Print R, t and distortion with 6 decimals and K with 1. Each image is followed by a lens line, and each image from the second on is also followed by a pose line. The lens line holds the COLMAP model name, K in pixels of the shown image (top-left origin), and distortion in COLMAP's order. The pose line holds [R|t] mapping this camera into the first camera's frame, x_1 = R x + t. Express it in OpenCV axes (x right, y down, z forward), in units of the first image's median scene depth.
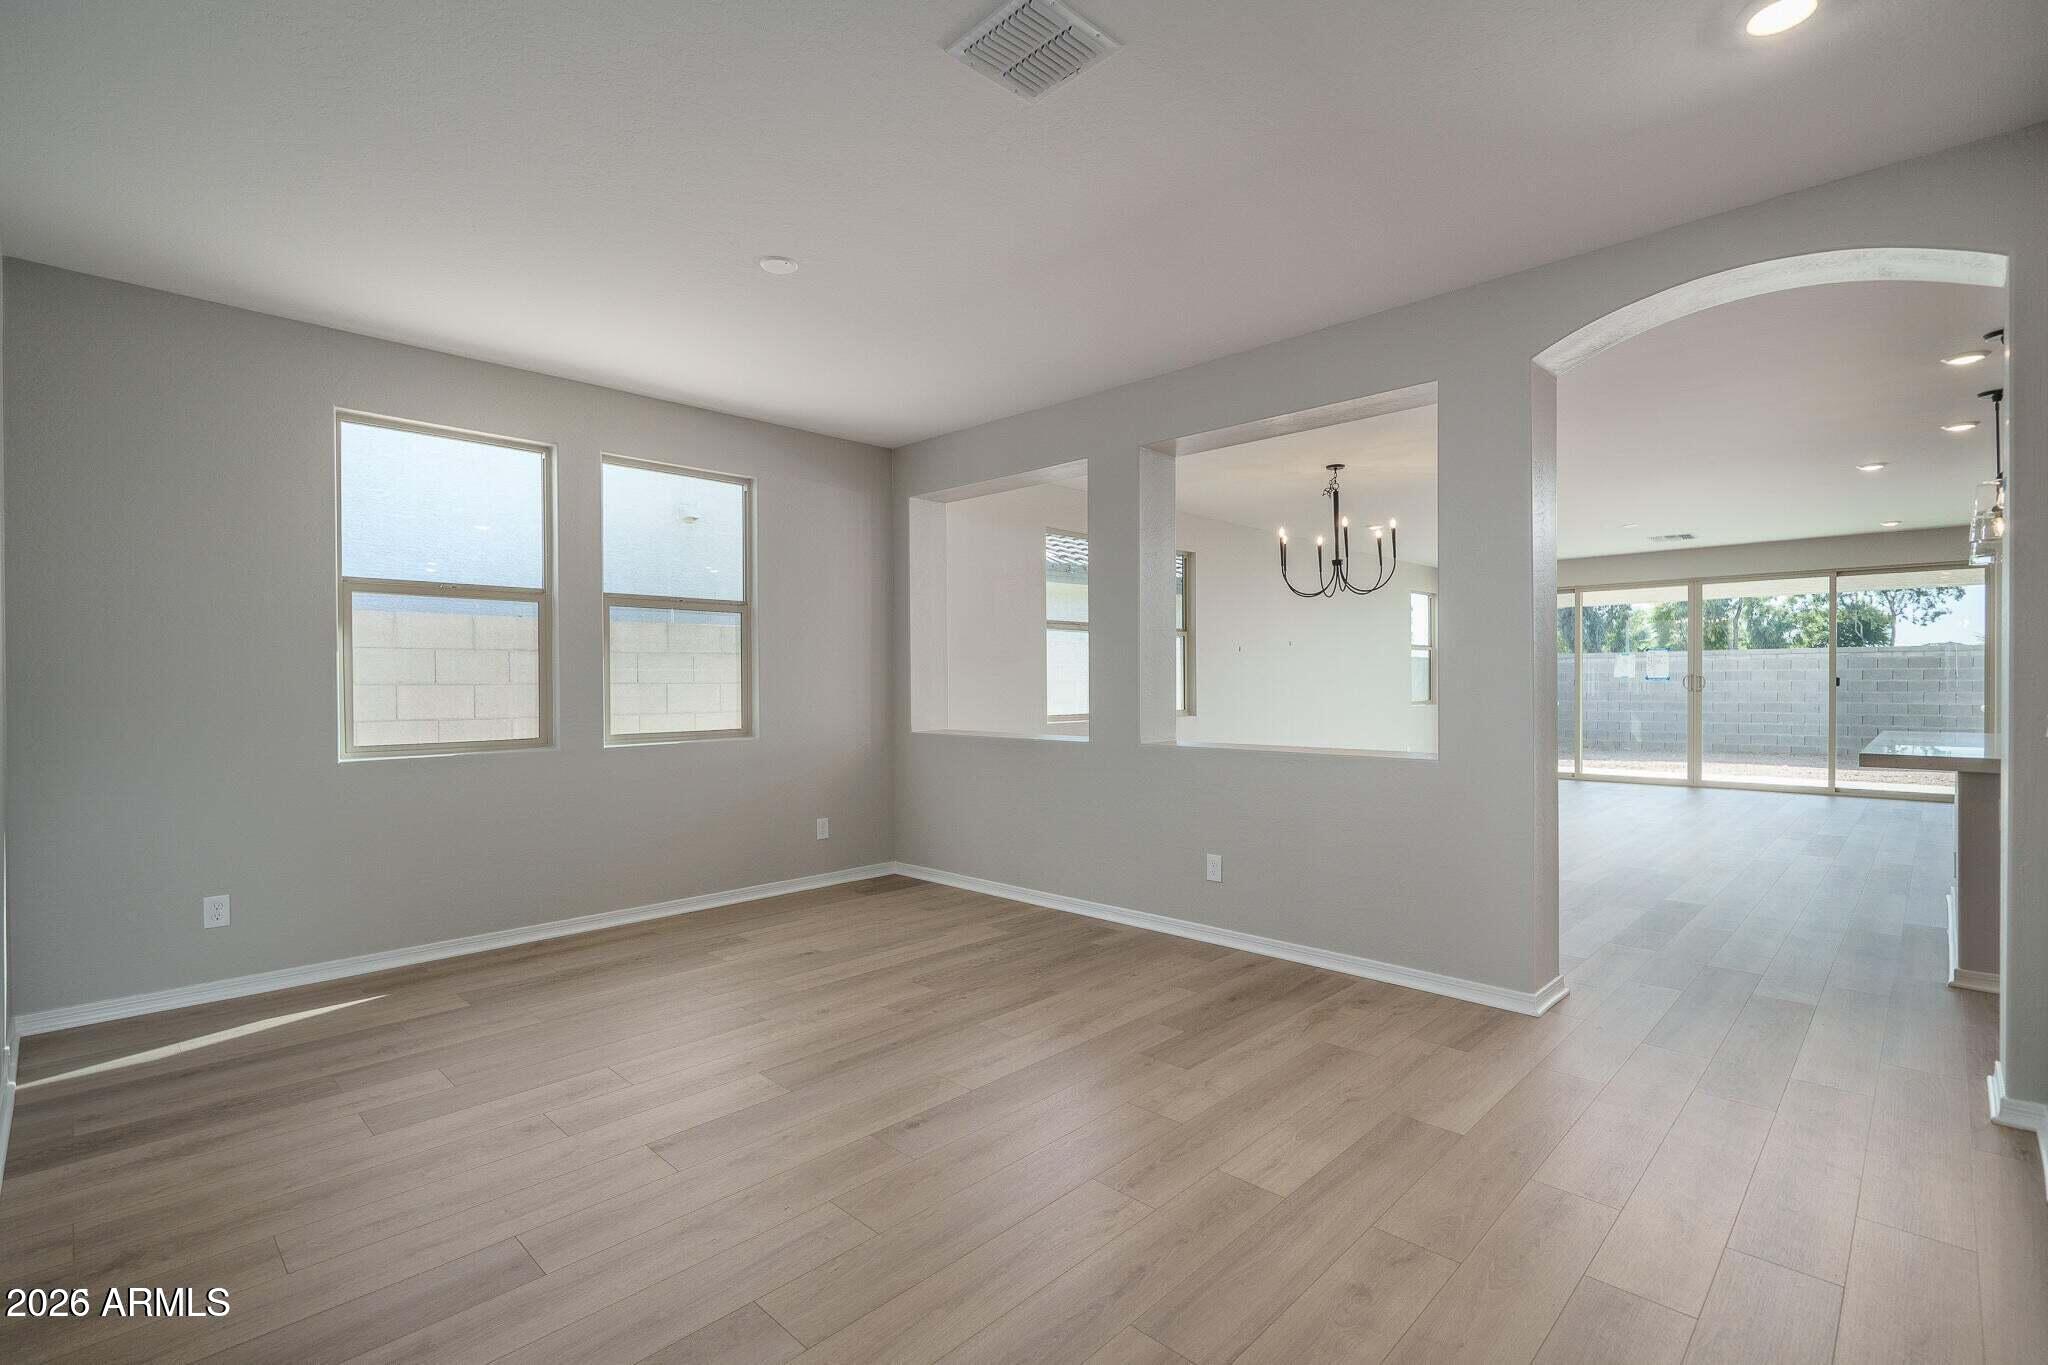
lens RADIAL K [[950.3, 0, 1019.8], [0, 950.3, 685.1], [0, 0, 1]] dist [-0.001354, 0.001502]
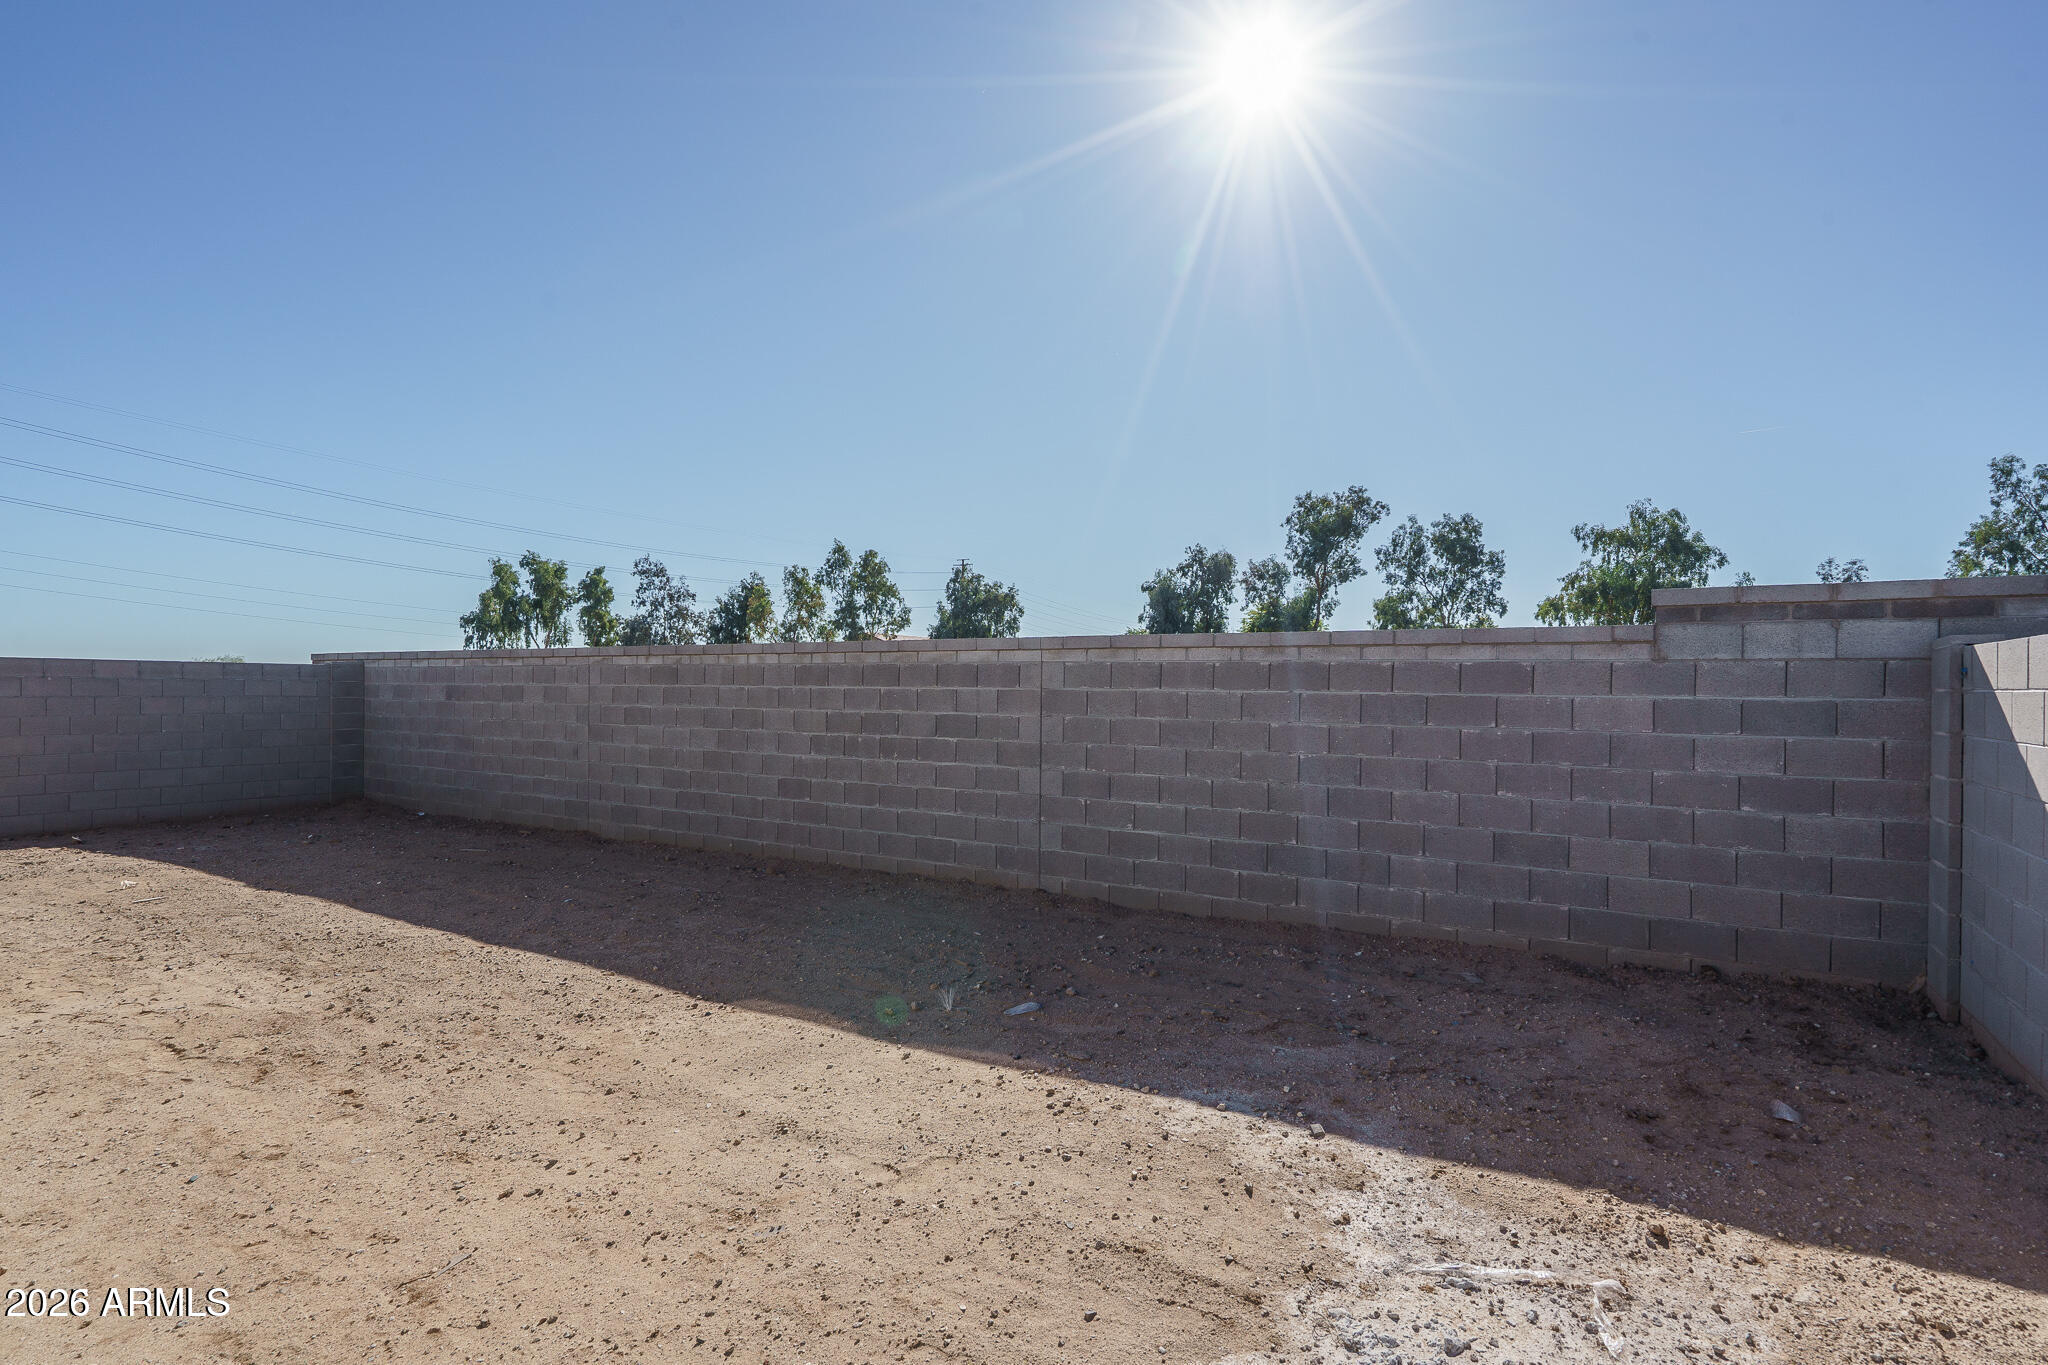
lens RADIAL K [[1028.6, 0, 1013.3], [0, 1028.6, 637.6], [0, 0, 1]] dist [-0.000264, 0.002178]
pose [[0.977191, 0.027476, 0.210577, 1.619688], [-0.016258, 0.998364, -0.054824, -0.024807], [-0.211739, 0.050150, 0.976039, 0.549474]]
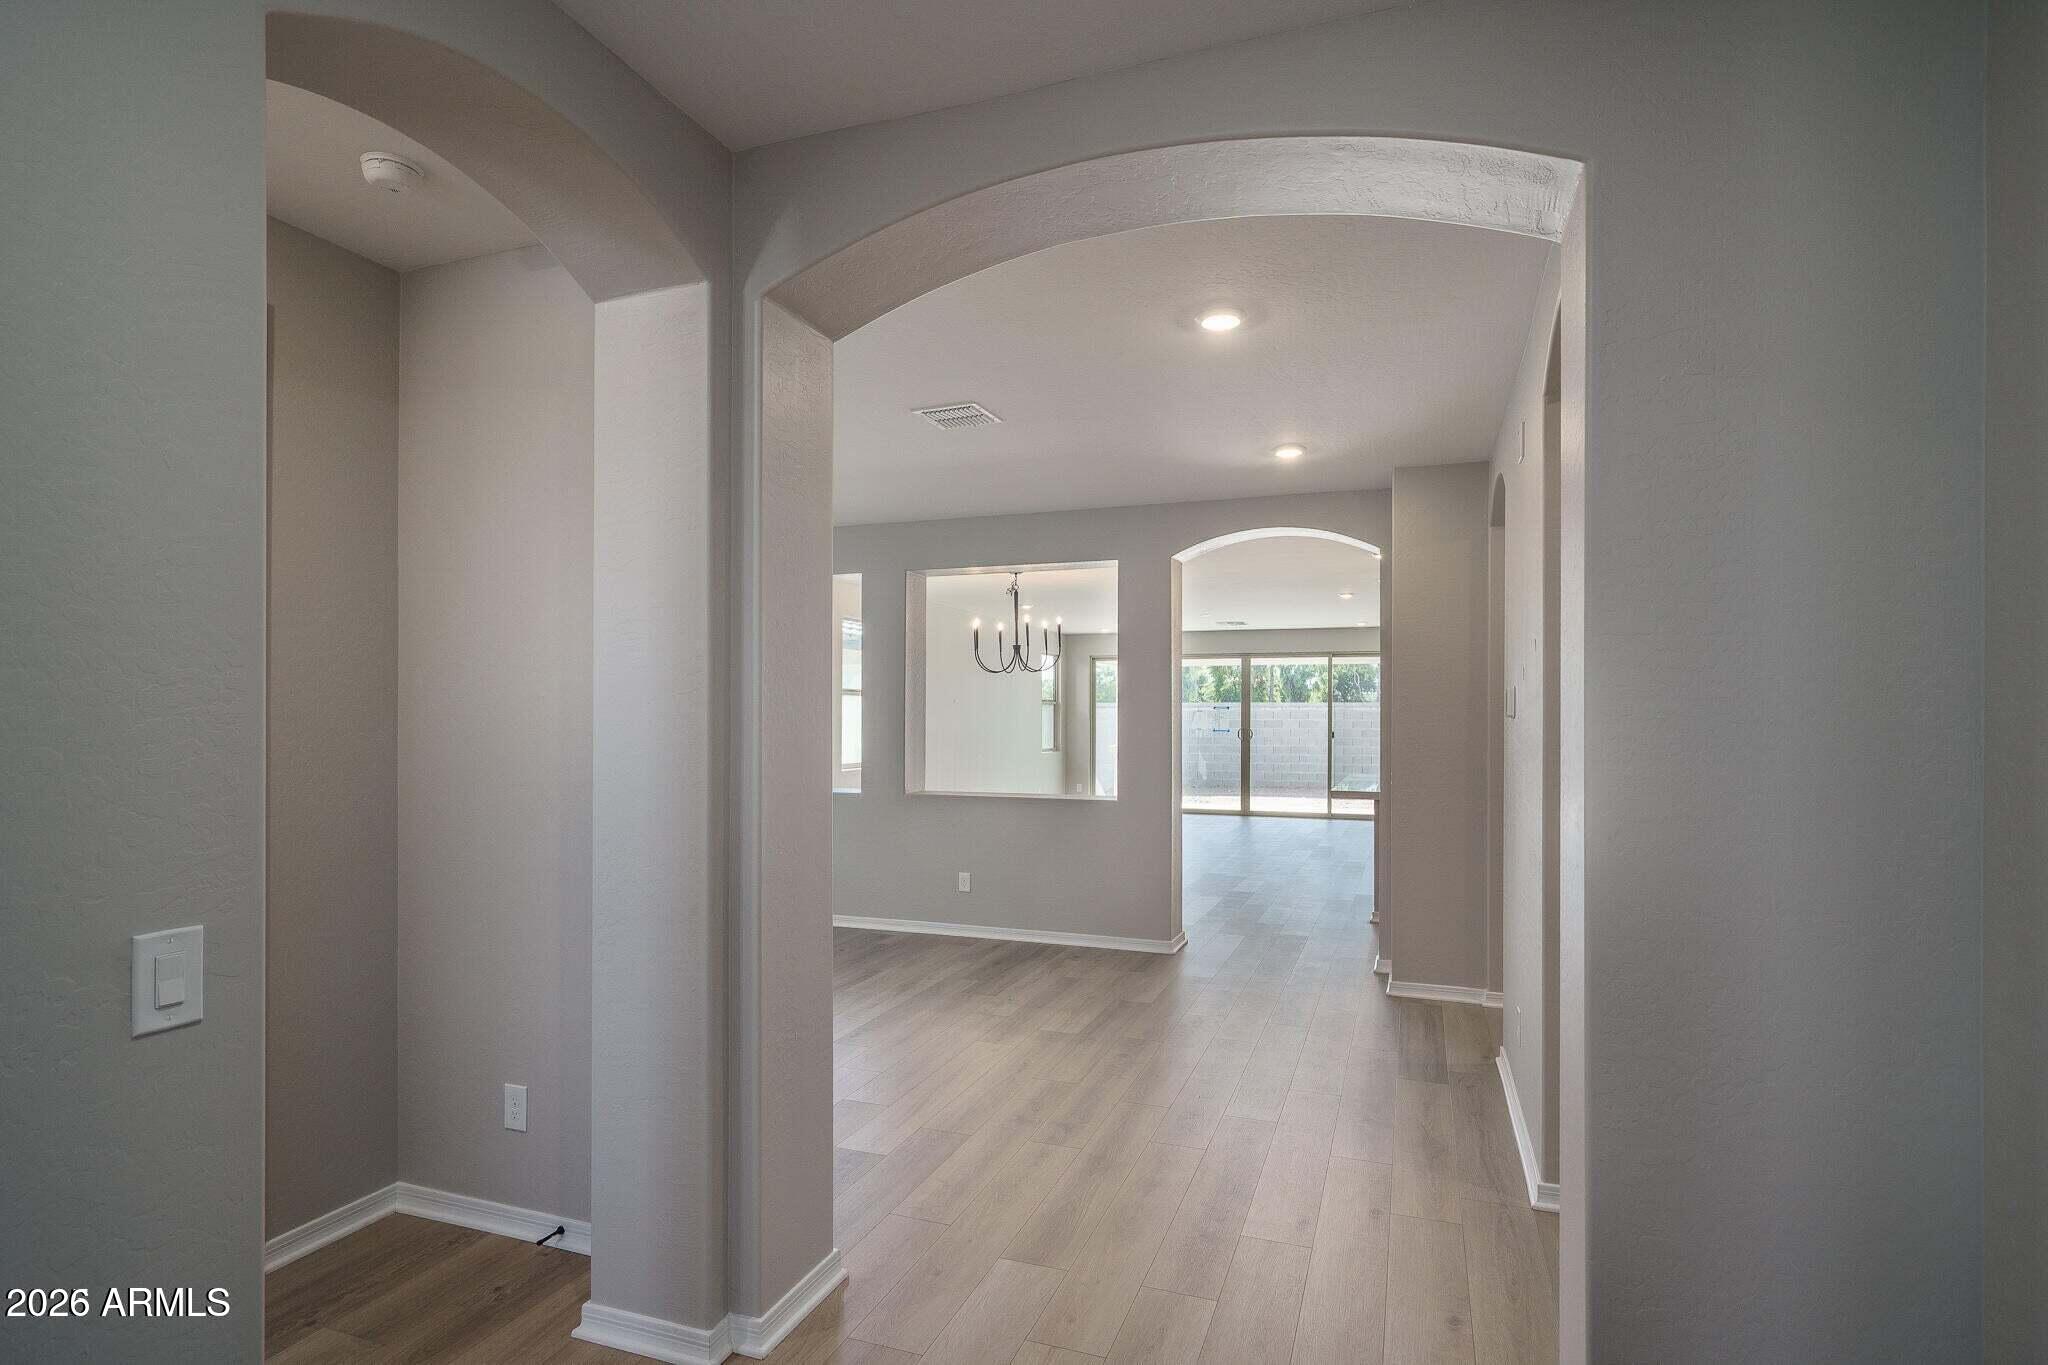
lens RADIAL K [[1028.6, 0, 1027.1], [0, 1028.6, 694.3], [0, 0, 1]] dist [-0.000264, 0.002178]
pose [[0.916347, 0.017475, 0.400003, -0.125199], [-0.007258, 0.999608, -0.027041, -0.016818], [-0.400318, 0.021876, 0.916115, -0.167080]]
